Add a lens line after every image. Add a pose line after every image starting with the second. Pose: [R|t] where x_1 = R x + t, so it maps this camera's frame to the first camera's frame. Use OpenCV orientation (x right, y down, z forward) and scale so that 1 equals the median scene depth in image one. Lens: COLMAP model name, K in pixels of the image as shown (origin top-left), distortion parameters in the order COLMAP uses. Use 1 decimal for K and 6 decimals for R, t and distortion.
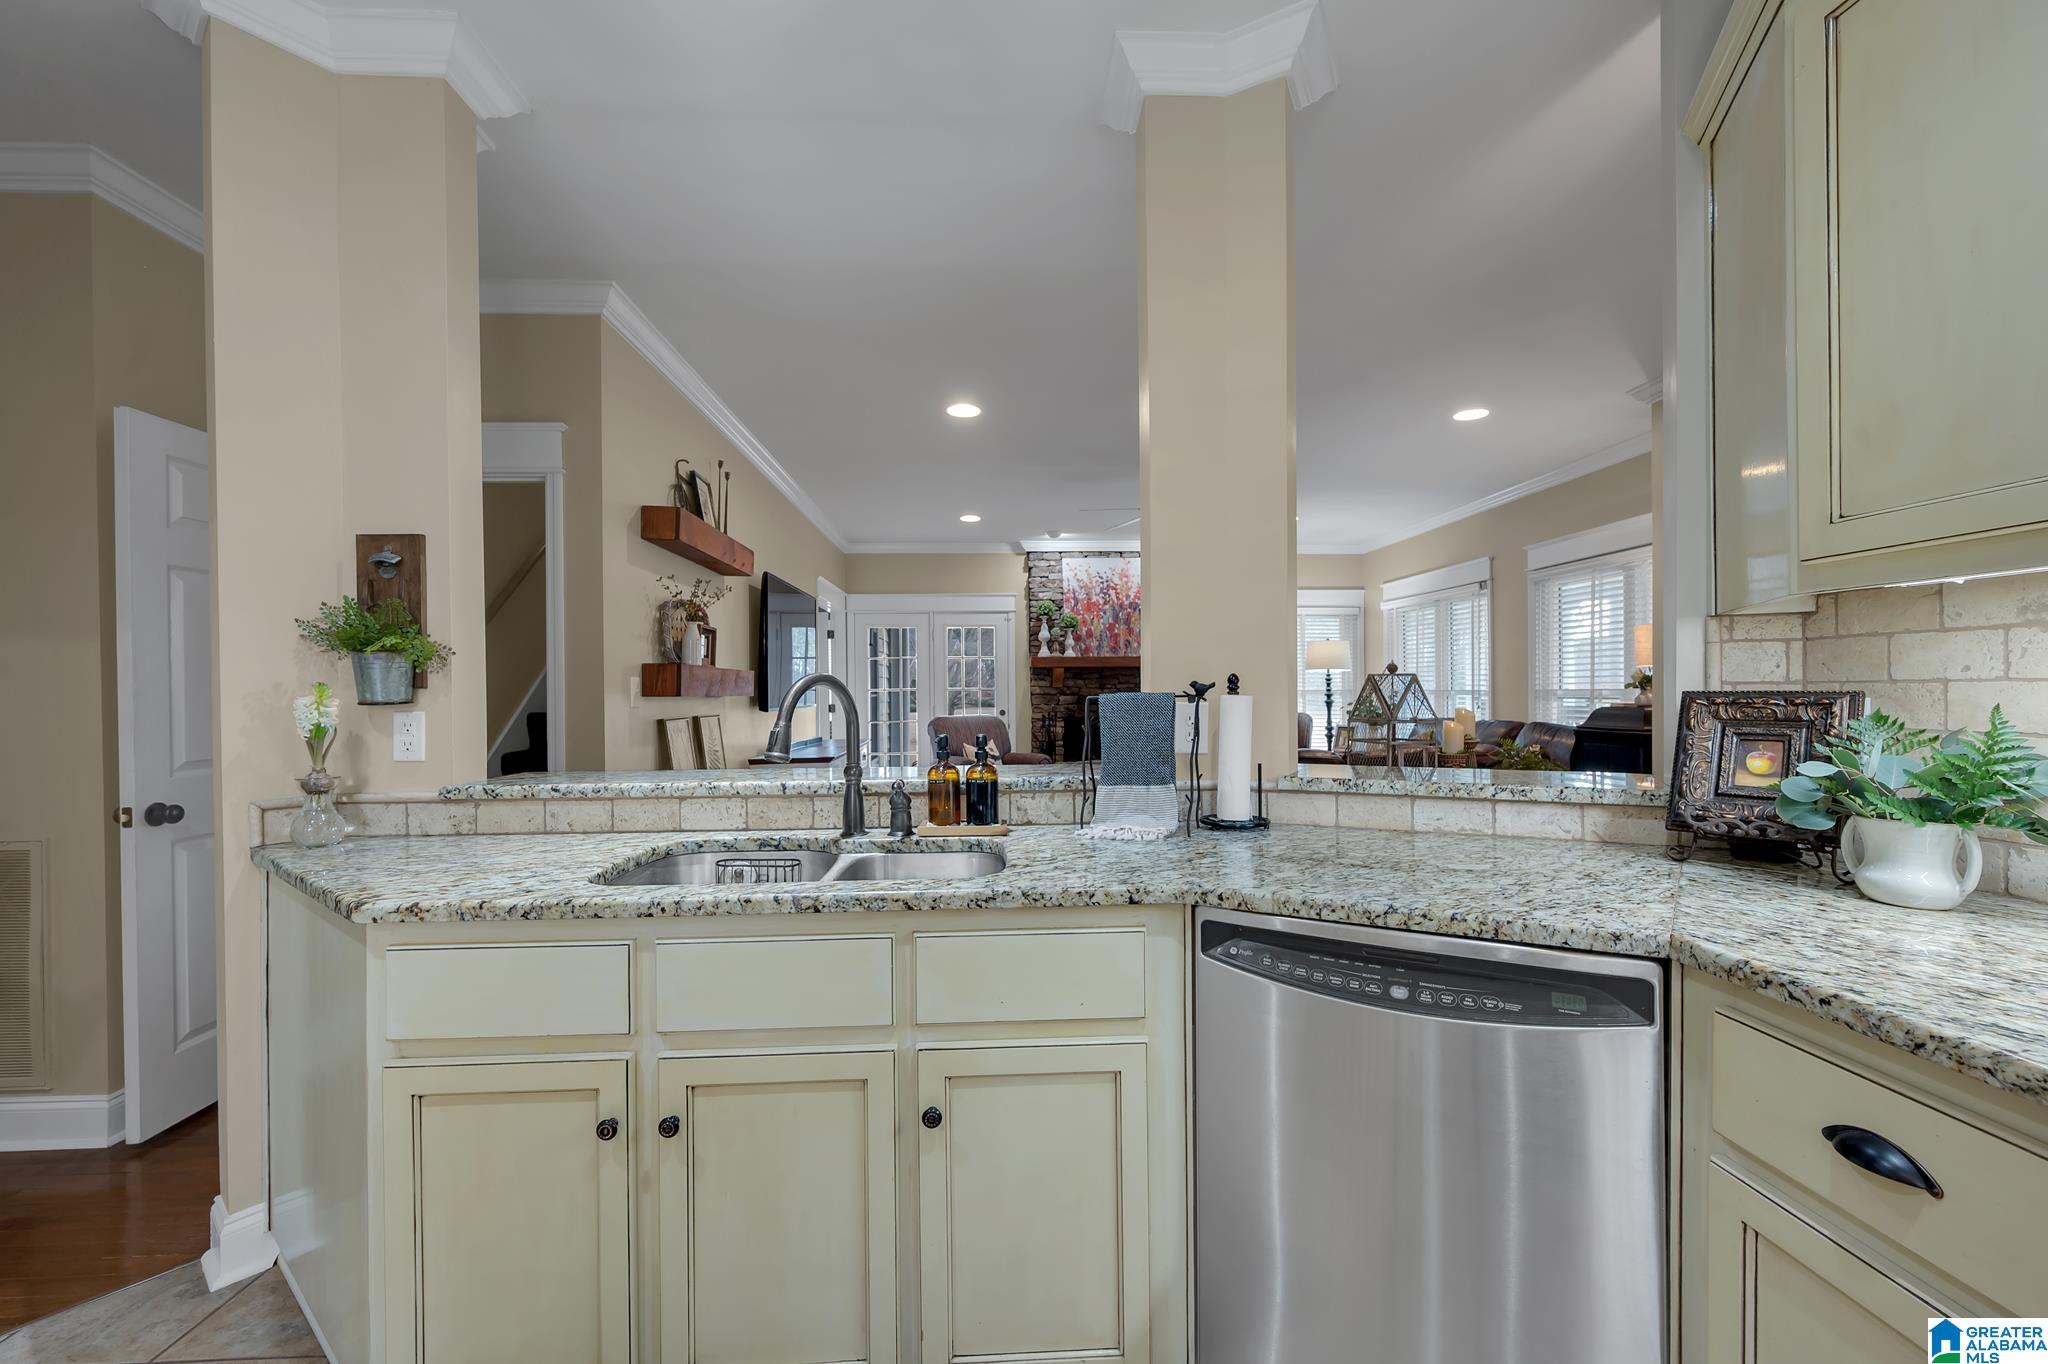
lens RADIAL K [[814.7, 0, 1025.2], [0, 814.7, 696.2], [0, 0, 1]] dist [0.000185, -0.000112]
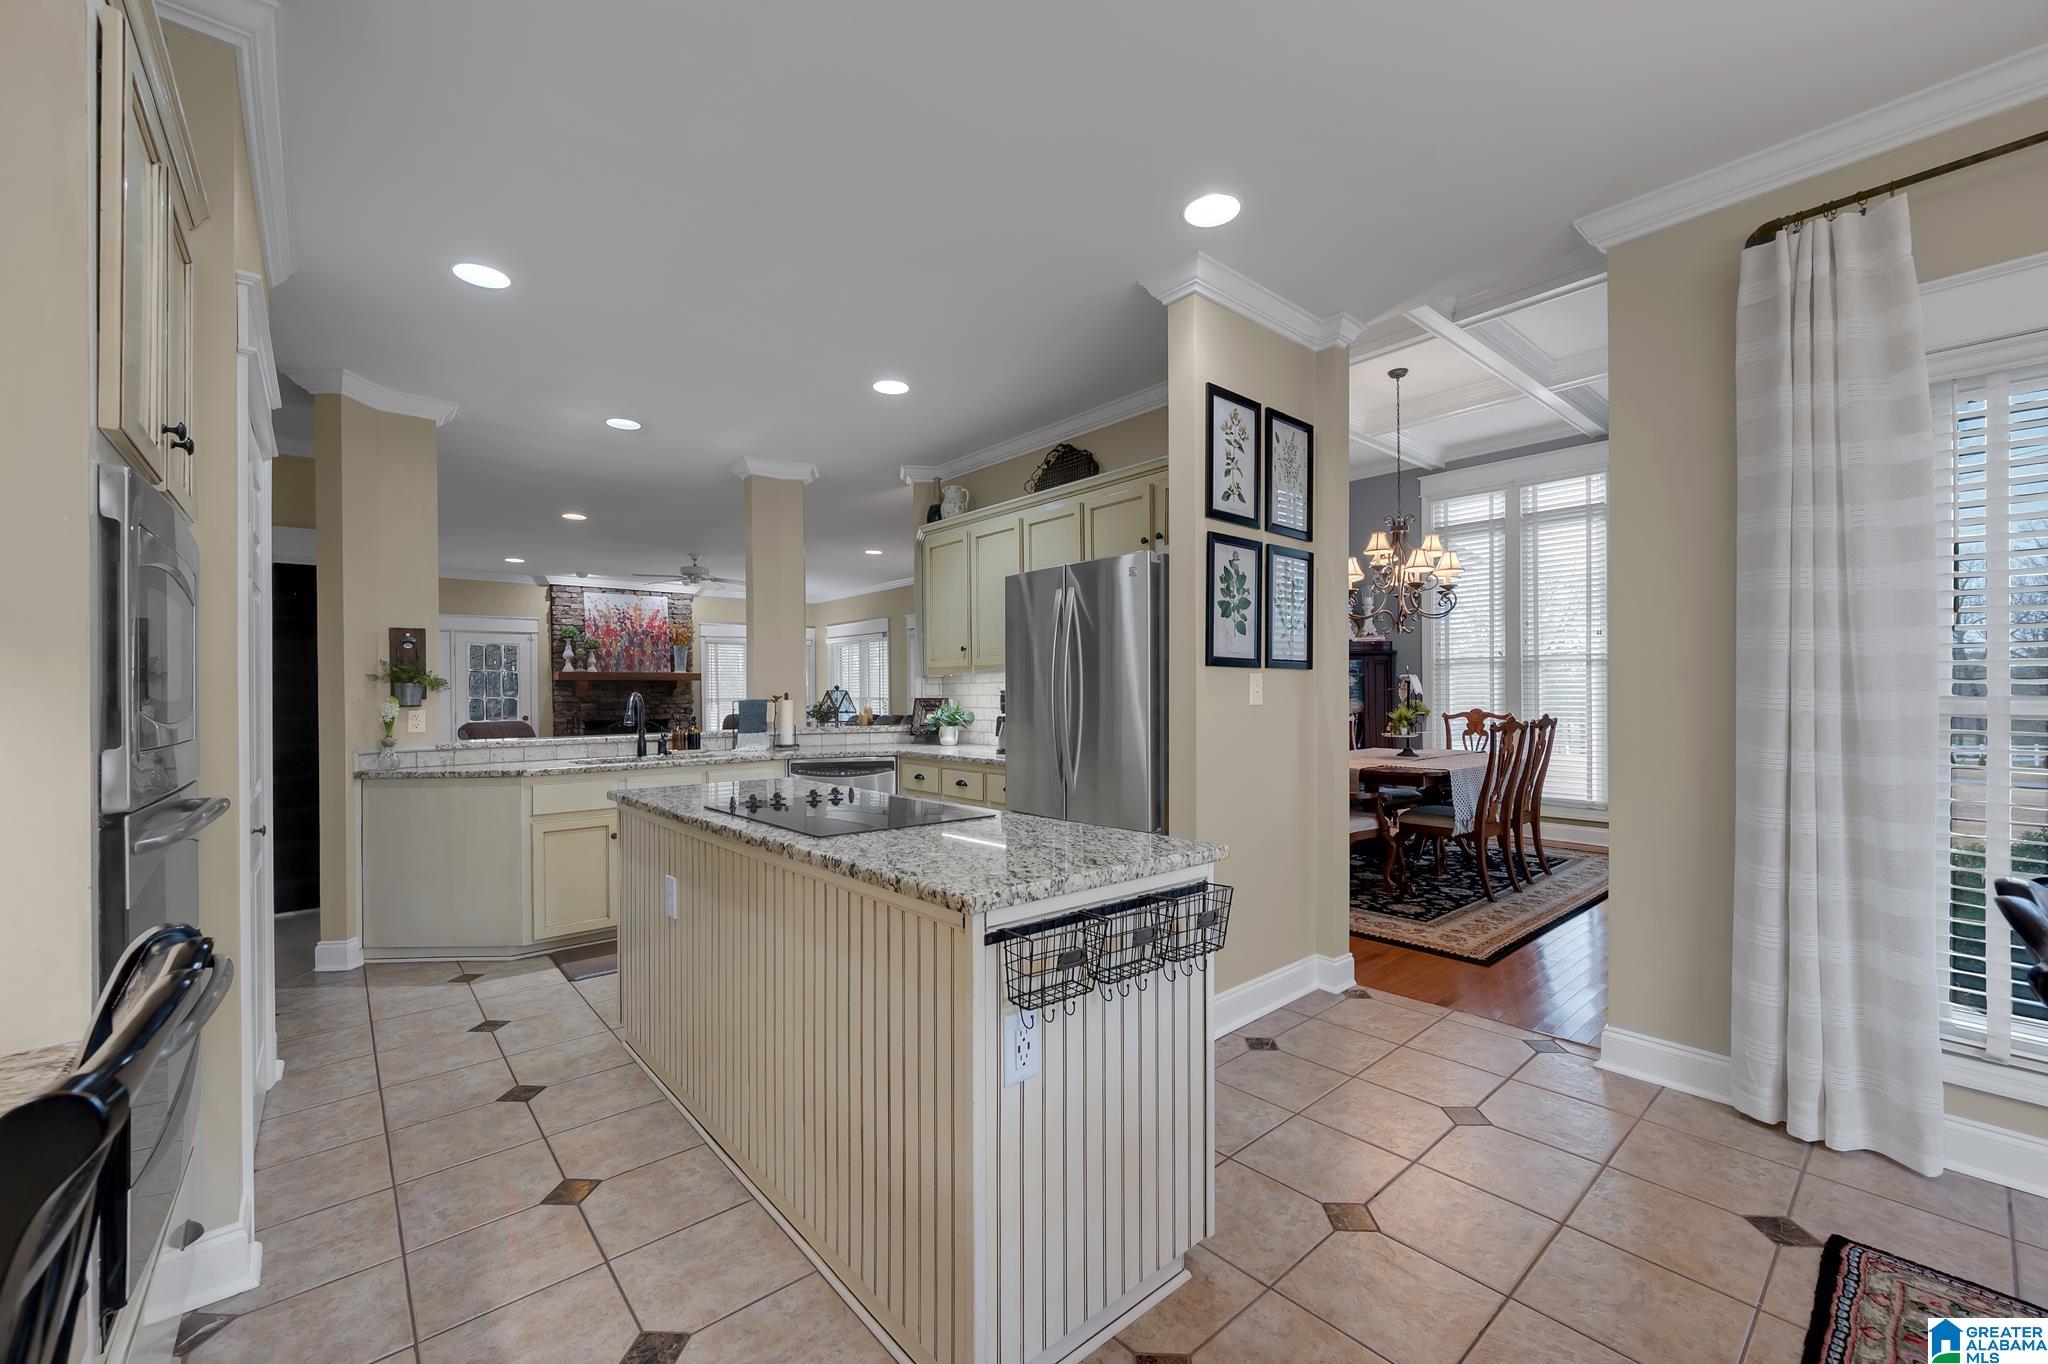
lens RADIAL K [[814.7, 0, 1018.9], [0, 814.7, 694.1], [0, 0, 1]] dist [0.000185, -0.000112]
pose [[0.793817, -0.001091, 0.608155, -0.209745], [0.008229, 0.999926, -0.008947, 0.002433], [-0.608101, 0.012106, 0.793768, -0.439565]]
